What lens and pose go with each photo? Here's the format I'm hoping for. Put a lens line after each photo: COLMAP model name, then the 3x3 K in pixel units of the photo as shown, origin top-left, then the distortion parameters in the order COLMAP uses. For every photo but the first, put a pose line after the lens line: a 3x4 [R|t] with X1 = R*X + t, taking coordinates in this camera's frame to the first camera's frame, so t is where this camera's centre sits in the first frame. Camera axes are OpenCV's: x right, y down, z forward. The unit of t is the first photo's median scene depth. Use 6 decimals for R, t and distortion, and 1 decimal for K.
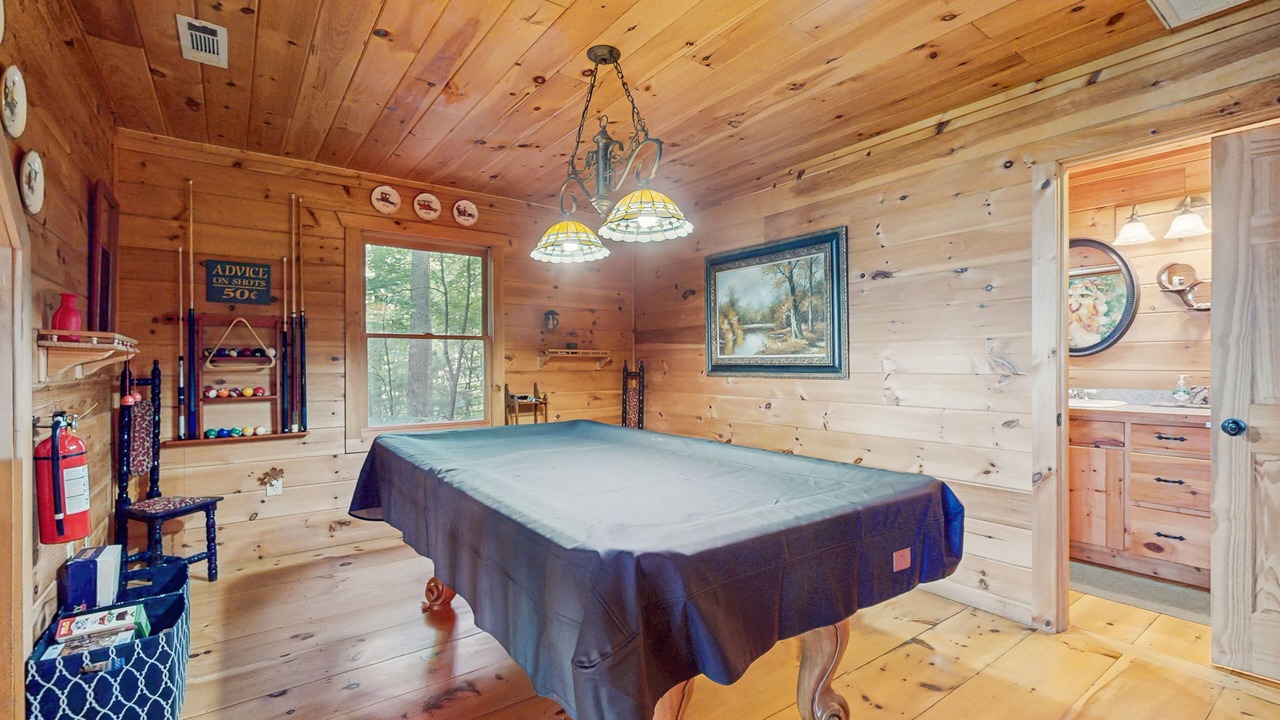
lens RADIAL K [[569.4, 0, 640.0], [0, 569.4, 360.0], [0, 0, 1]] dist [-0.001275, 0.000087]
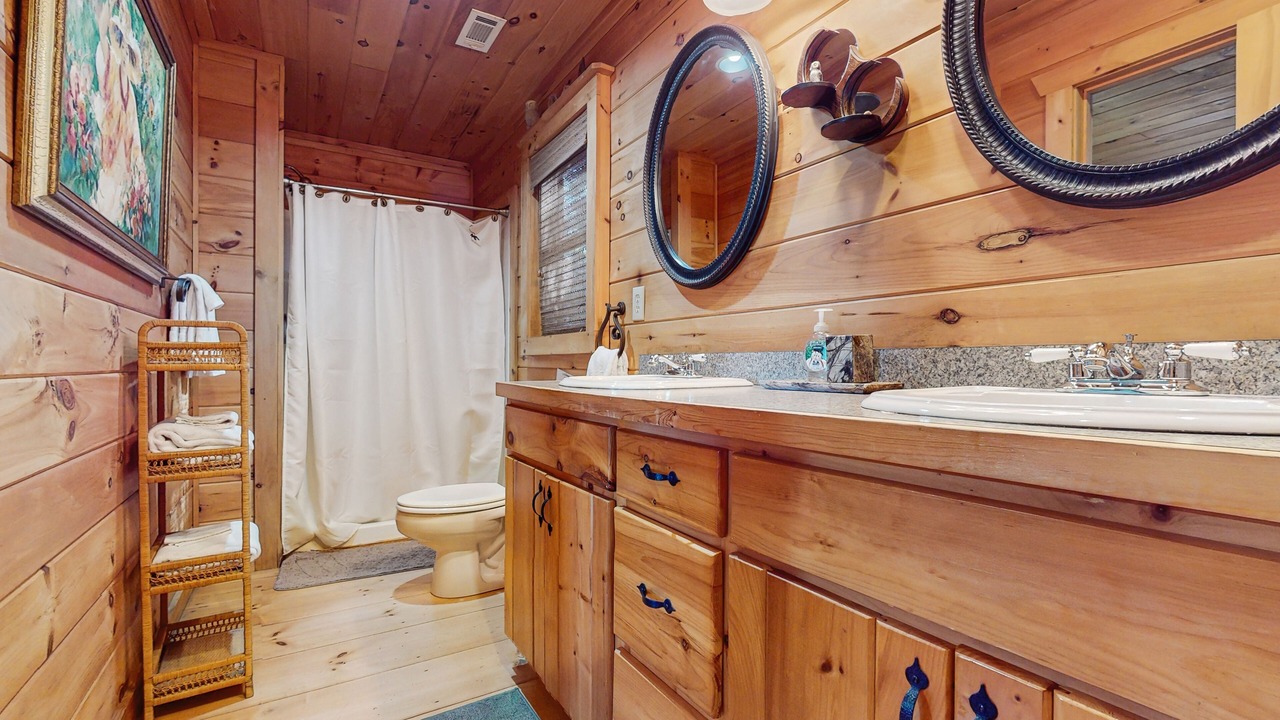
lens RADIAL K [[569.4, 0, 640.0], [0, 569.4, 360.0], [0, 0, 1]] dist [-0.001275, 0.000087]
pose [[0.996289, 0.004038, -0.085976, 0.861297], [-0.003871, 0.999990, 0.002109, 0.061393], [0.085983, -0.001769, 0.996295, 0.593405]]
